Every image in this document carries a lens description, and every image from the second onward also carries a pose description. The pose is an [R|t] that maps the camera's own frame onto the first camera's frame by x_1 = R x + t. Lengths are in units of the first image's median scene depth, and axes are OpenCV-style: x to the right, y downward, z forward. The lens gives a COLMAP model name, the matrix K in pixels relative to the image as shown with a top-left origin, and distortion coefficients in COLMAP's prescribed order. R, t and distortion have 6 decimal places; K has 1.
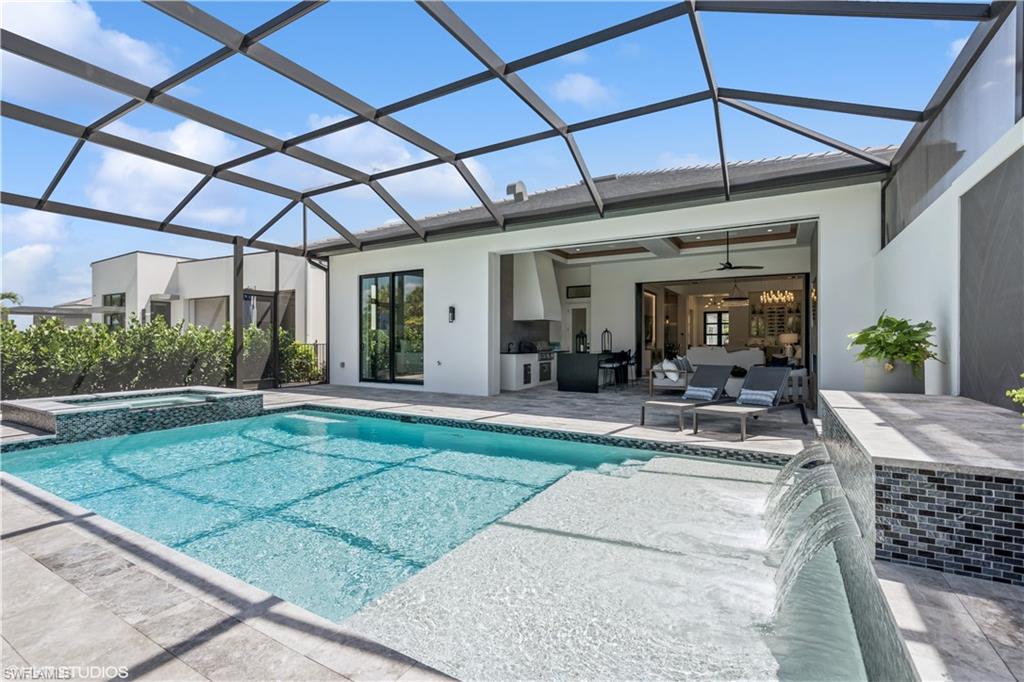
lens RADIAL K [[467.5, 0, 508.5], [0, 467.5, 345.3], [0, 0, 1]] dist [-0.002352, -0.000159]
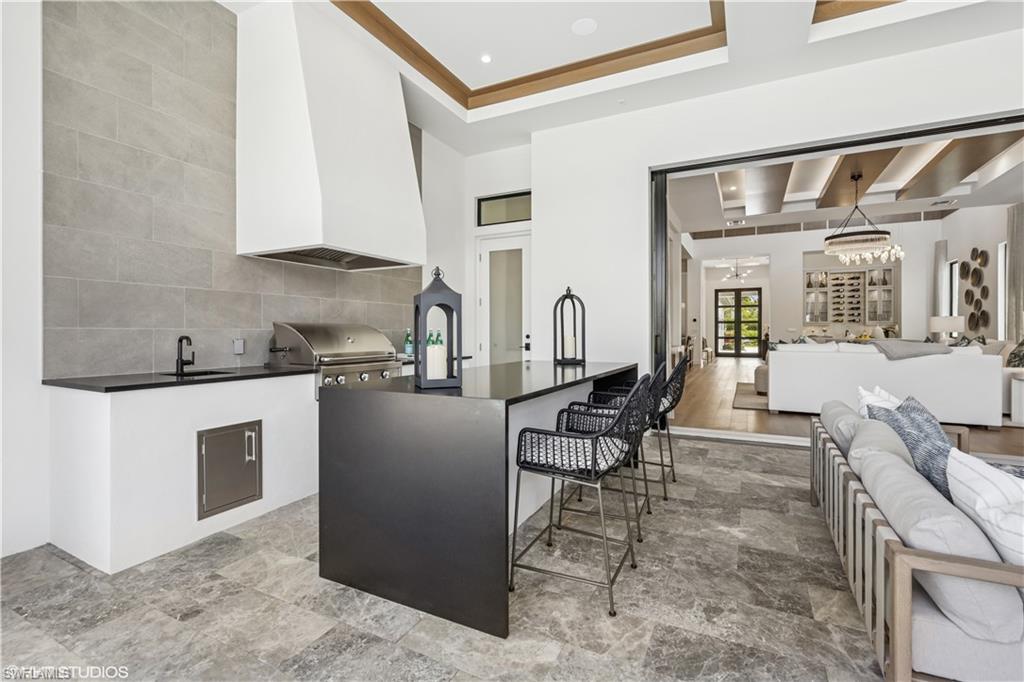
lens RADIAL K [[467.5, 0, 508.5], [0, 467.5, 345.3], [0, 0, 1]] dist [-0.002352, -0.000159]
pose [[0.998059, -0.001182, 0.062271, 0.129359], [0.000055, 0.999836, 0.018104, -0.002938], [-0.062282, -0.018065, 0.997895, 0.597134]]
